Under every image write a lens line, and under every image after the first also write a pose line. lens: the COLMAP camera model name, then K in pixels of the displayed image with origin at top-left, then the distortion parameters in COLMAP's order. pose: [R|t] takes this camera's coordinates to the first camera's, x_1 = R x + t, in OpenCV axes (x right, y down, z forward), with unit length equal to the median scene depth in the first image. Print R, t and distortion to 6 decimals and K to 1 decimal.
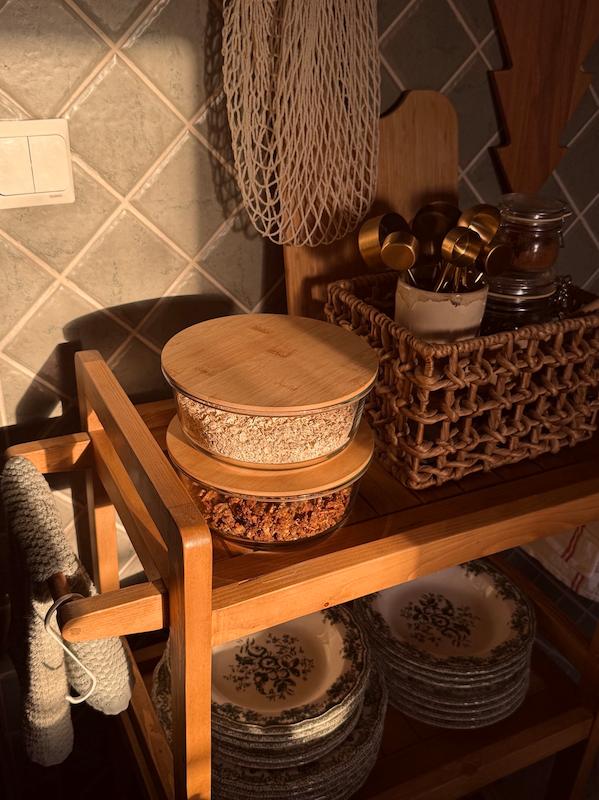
lens RADIAL K [[813.7, 0, 297.9], [0, 813.7, 402.0], [0, 0, 1]] dist [-0.046145, 0.000000]
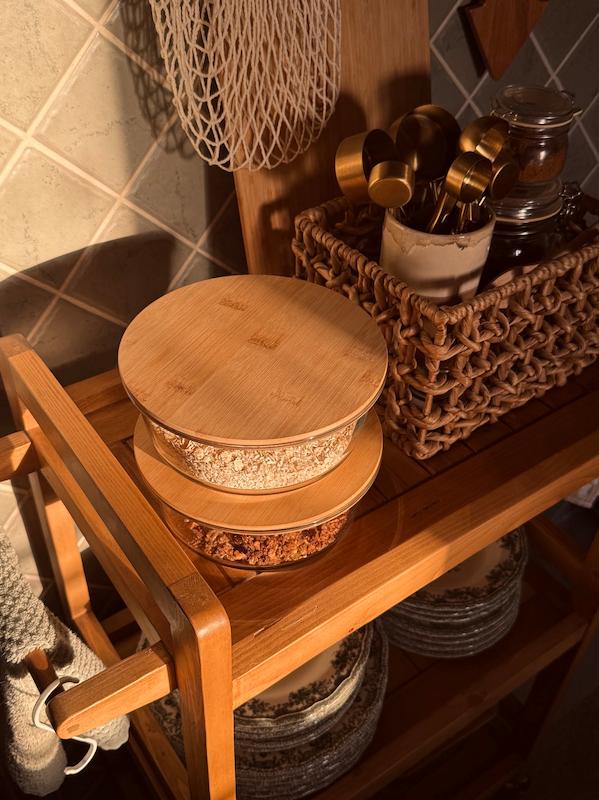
lens RADIAL K [[813.7, 0, 299.8], [0, 813.7, 398.0], [0, 0, 1]] dist [-0.046145, 0.000000]
pose [[0.987267, -0.113744, 0.111207, -0.072341], [0.084927, 0.968004, 0.236127, -0.167817], [-0.134507, -0.223676, 0.965338, 0.178303]]
